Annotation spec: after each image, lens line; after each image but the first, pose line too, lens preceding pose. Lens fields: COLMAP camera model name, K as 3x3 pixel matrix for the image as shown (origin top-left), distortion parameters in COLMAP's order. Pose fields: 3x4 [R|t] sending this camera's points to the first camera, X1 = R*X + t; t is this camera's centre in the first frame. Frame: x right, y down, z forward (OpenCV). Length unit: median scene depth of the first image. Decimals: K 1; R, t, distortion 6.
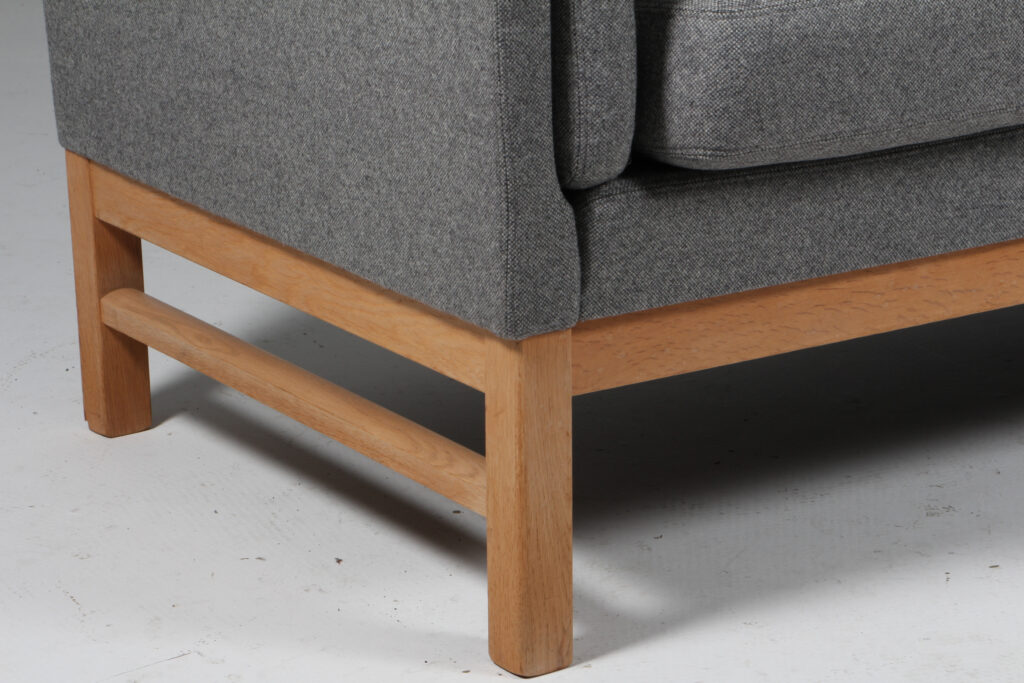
lens RADIAL K [[3137.5, 0, 529.1], [0, 3137.5, 351.1], [0, 0, 1]] dist [0.598919, 0.000000]
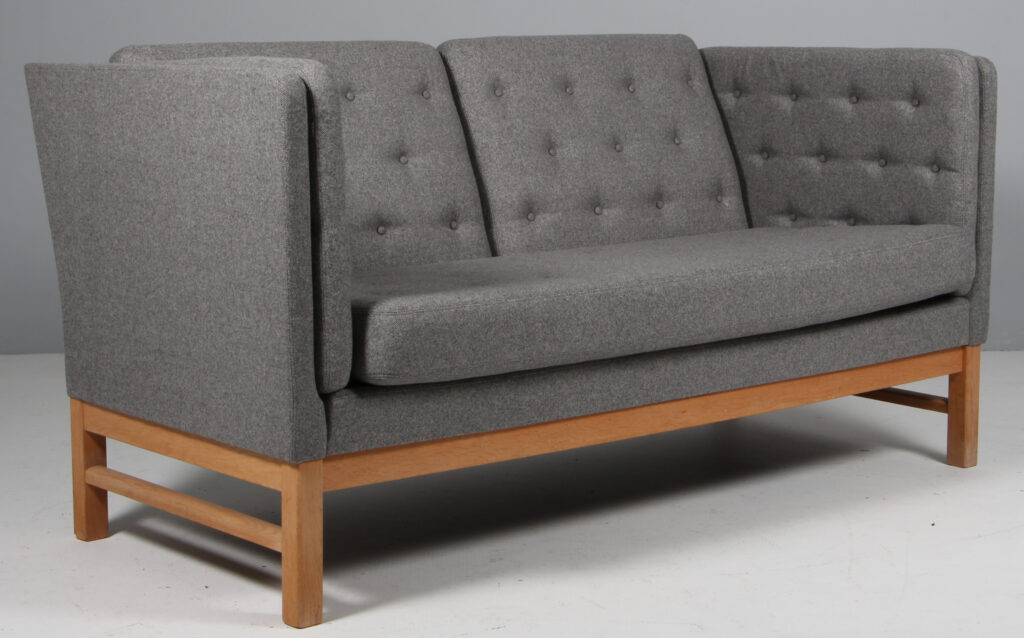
lens RADIAL K [[1911.6, 0, 509.9], [0, 1911.6, 280.6], [0, 0, 1]] dist [0.105744, 0.000000]
pose [[0.992771, 0.001360, 0.120019, -0.015936], [0.019525, 0.984787, -0.172666, 0.096670], [-0.118428, 0.173761, 0.977641, -0.302317]]
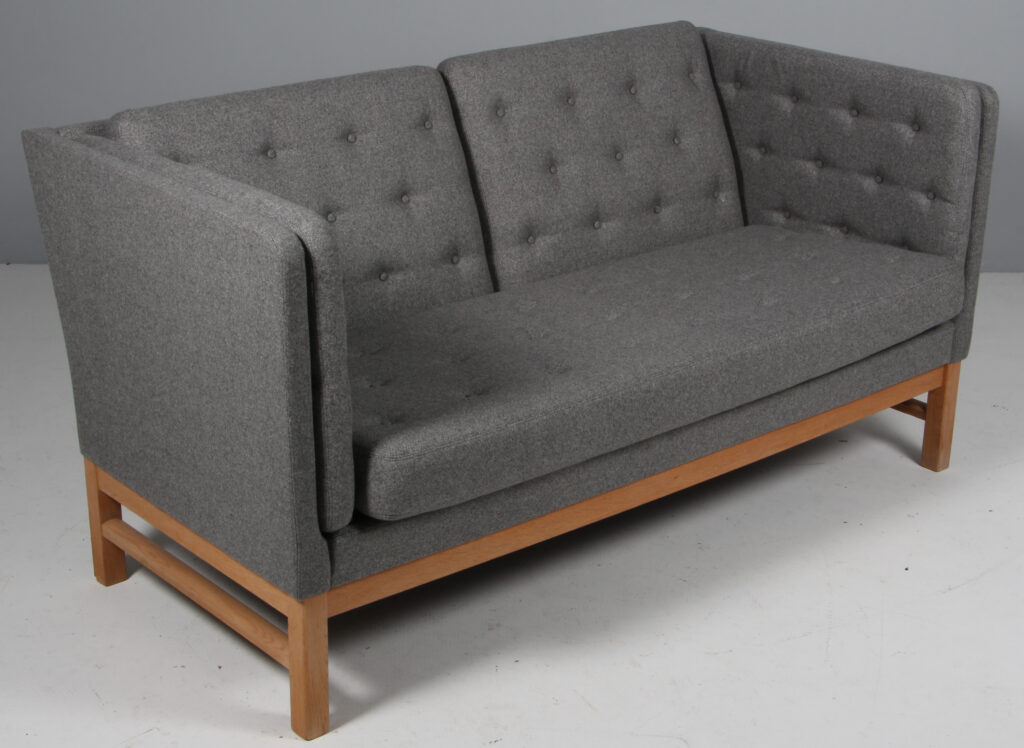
lens RADIAL K [[1713.1, 0, 513.9], [0, 1713.1, 371.8], [0, 0, 1]] dist [0.063335, 0.000000]
pose [[0.992249, -0.016843, 0.123117, -0.001951], [0.007909, 0.997323, 0.072699, -0.237349], [-0.124012, -0.071162, 0.989726, -0.194702]]
